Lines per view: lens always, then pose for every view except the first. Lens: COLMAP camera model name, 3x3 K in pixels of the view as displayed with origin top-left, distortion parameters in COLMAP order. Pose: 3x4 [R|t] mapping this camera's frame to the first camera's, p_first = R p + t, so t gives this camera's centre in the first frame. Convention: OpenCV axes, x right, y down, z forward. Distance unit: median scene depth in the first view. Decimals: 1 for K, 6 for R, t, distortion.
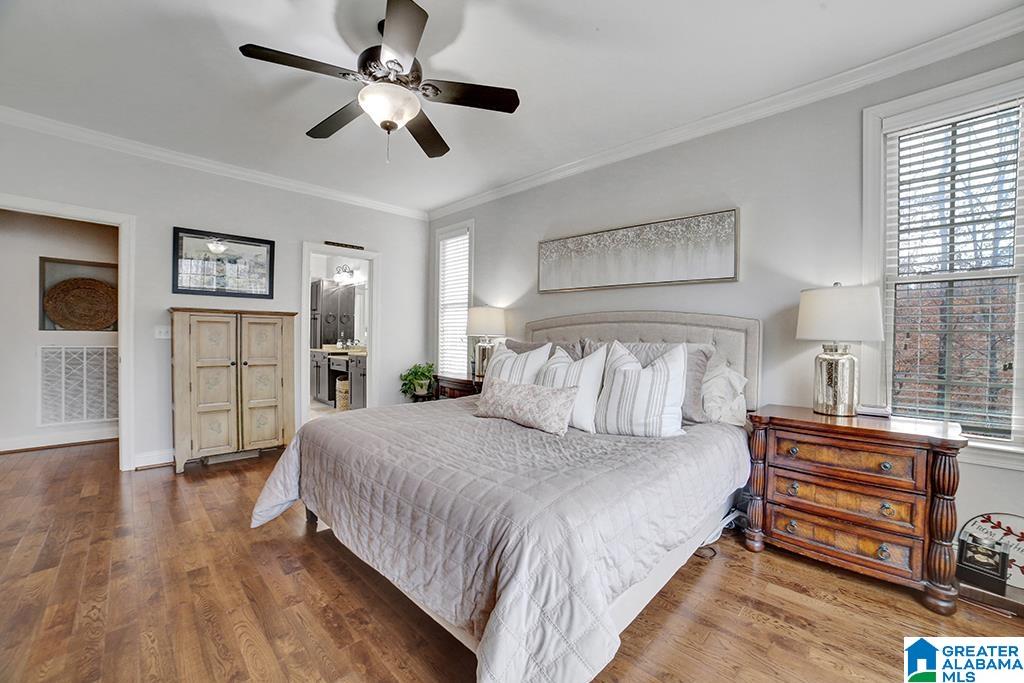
lens RADIAL K [[412.8, 0, 512.0], [0, 412.8, 341.5], [0, 0, 1]] dist [-0.100613, 0.032015]
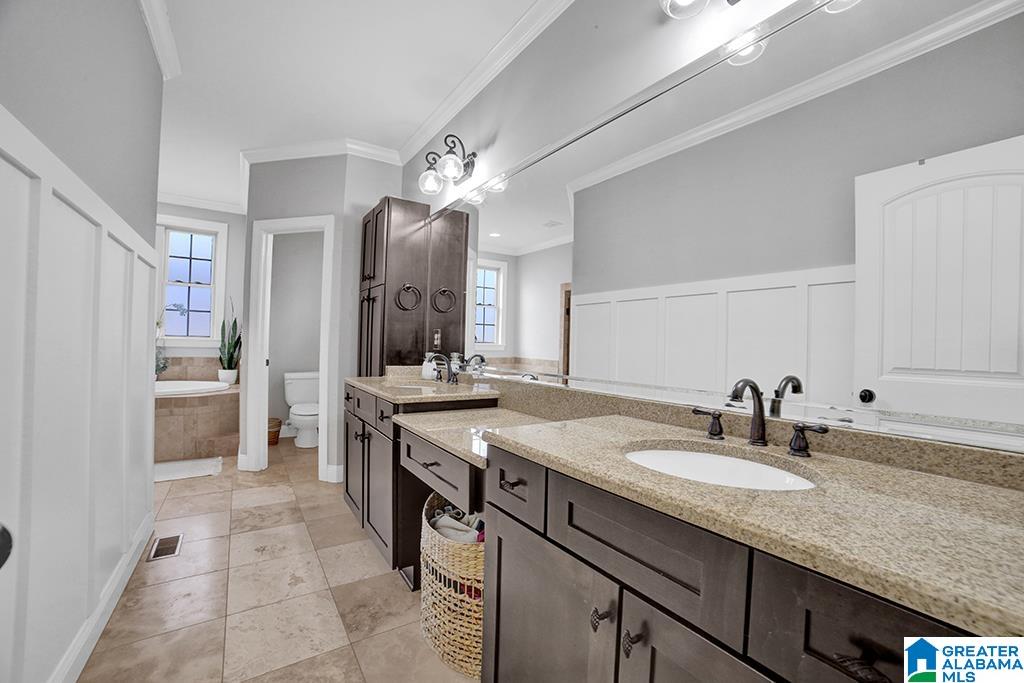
lens RADIAL K [[412.8, 0, 512.0], [0, 412.8, 341.5], [0, 0, 1]] dist [-0.100613, 0.032015]
pose [[0.983408, 0.011756, -0.181026, -0.282049], [-0.014786, 0.999772, -0.015398, -0.011325], [0.180804, 0.017820, 0.983358, 0.641566]]
